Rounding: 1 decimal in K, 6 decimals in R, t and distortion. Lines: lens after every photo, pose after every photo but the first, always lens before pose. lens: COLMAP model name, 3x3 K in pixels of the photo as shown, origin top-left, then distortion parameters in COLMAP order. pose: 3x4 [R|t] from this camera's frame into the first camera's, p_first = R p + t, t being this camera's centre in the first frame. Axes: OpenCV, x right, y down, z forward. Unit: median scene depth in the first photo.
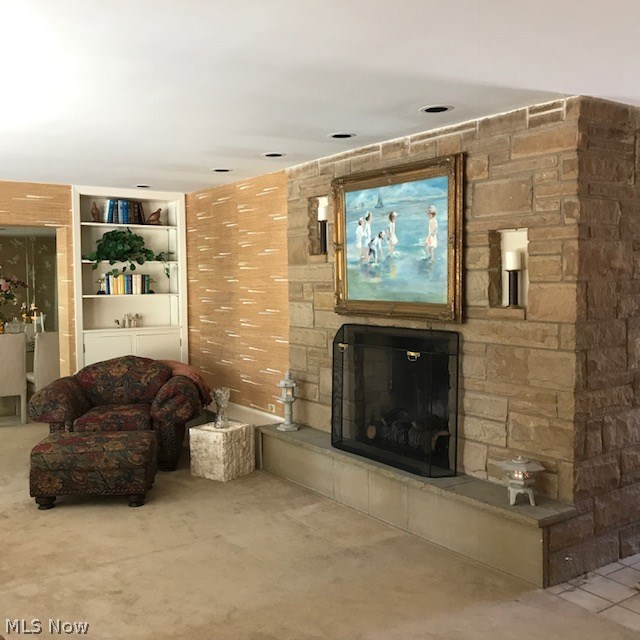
lens RADIAL K [[701.9, 0, 319.8], [0, 701.9, 321.2], [0, 0, 1]] dist [0.018110, 0.000000]
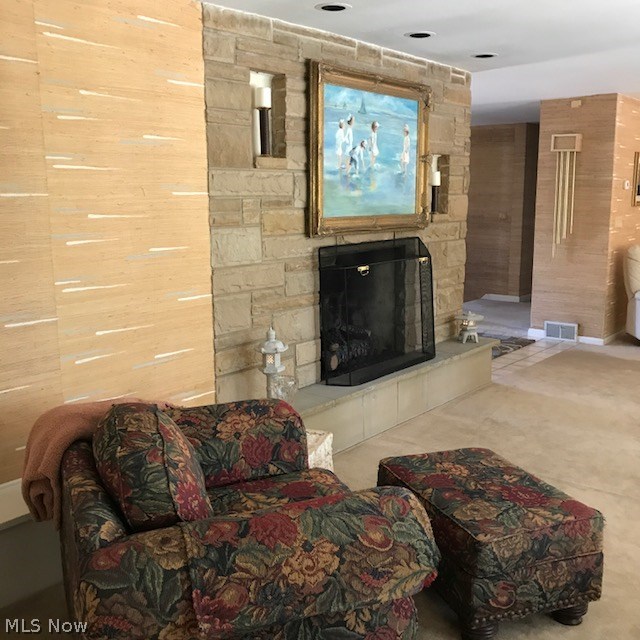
lens RADIAL K [[701.9, 0, 320.1], [0, 701.9, 317.4], [0, 0, 1]] dist [0.018110, 0.000000]
pose [[-0.265383, -0.143017, 0.953477, -0.816947], [0.080638, 0.982180, 0.169766, -0.059505], [-0.960765, 0.121940, -0.249121, 1.309931]]
